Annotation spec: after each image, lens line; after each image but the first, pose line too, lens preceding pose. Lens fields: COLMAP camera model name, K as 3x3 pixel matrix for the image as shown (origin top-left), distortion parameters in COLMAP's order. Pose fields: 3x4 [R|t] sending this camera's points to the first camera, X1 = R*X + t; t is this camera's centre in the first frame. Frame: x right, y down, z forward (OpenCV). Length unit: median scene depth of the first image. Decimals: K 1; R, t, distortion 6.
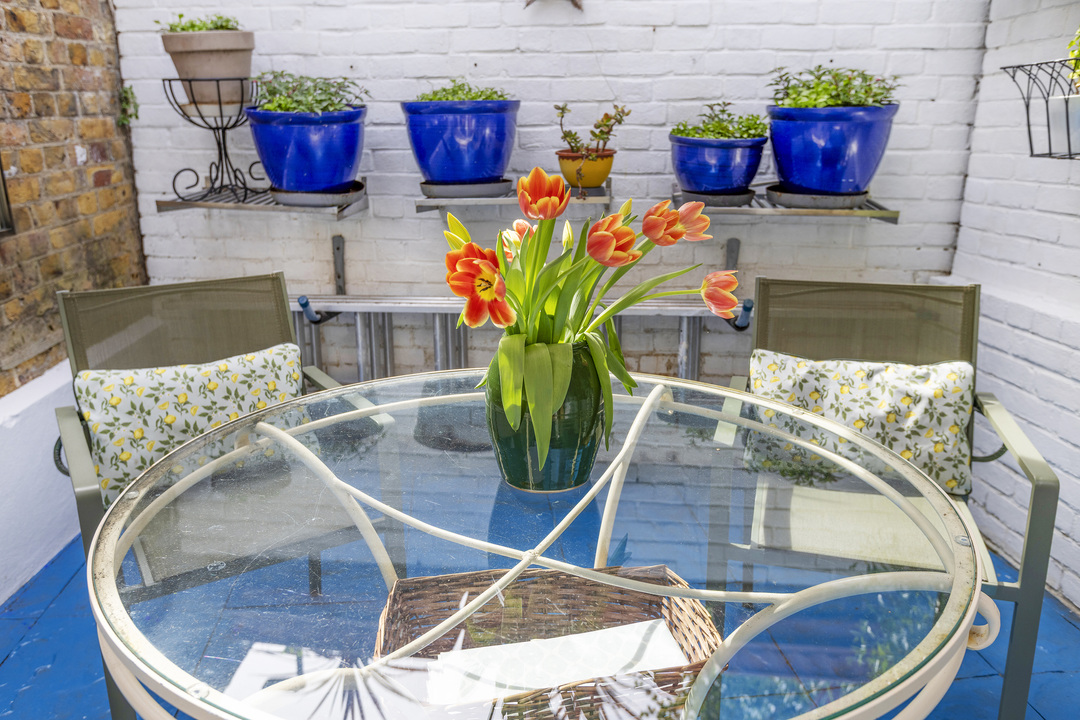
lens RADIAL K [[807.3, 0, 540.0], [0, 807.3, 360.0], [0, 0, 1]] dist [-0.004032, 0.004902]
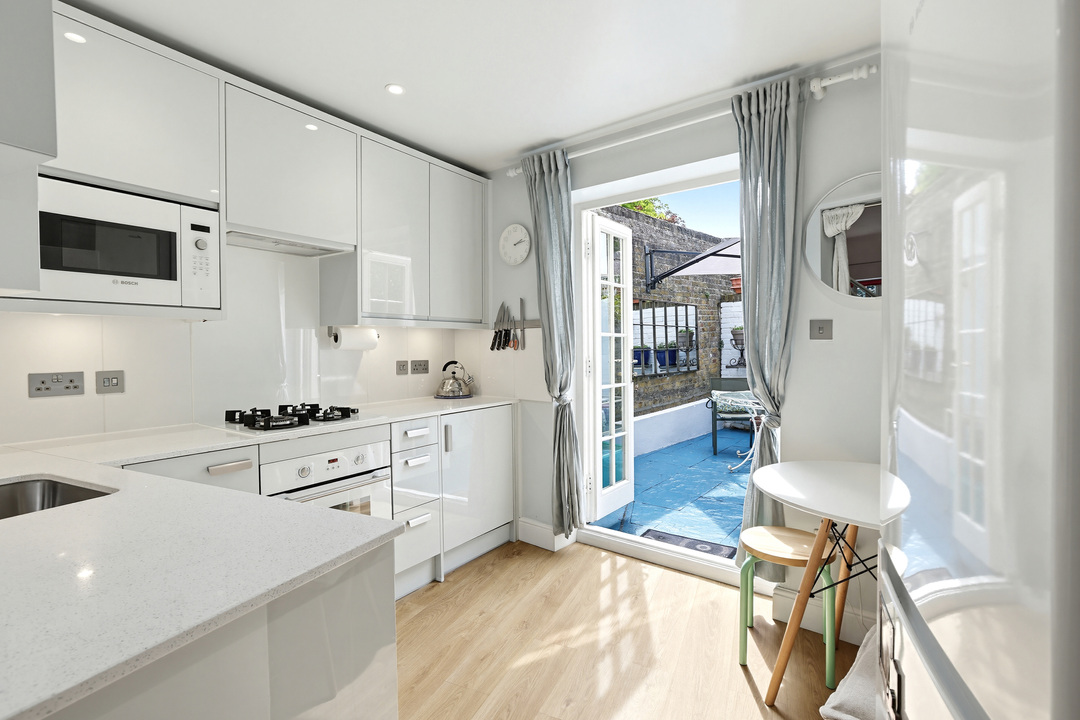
lens RADIAL K [[507.3, 0, 540.0], [0, 507.3, 360.0], [0, 0, 1]] dist [-0.000606, 0.000452]
pose [[0.719114, 0.012529, -0.694779, 0.698642], [-0.176576, 0.970314, -0.165263, 0.396288], [0.672083, 0.241524, 0.699979, -1.580693]]
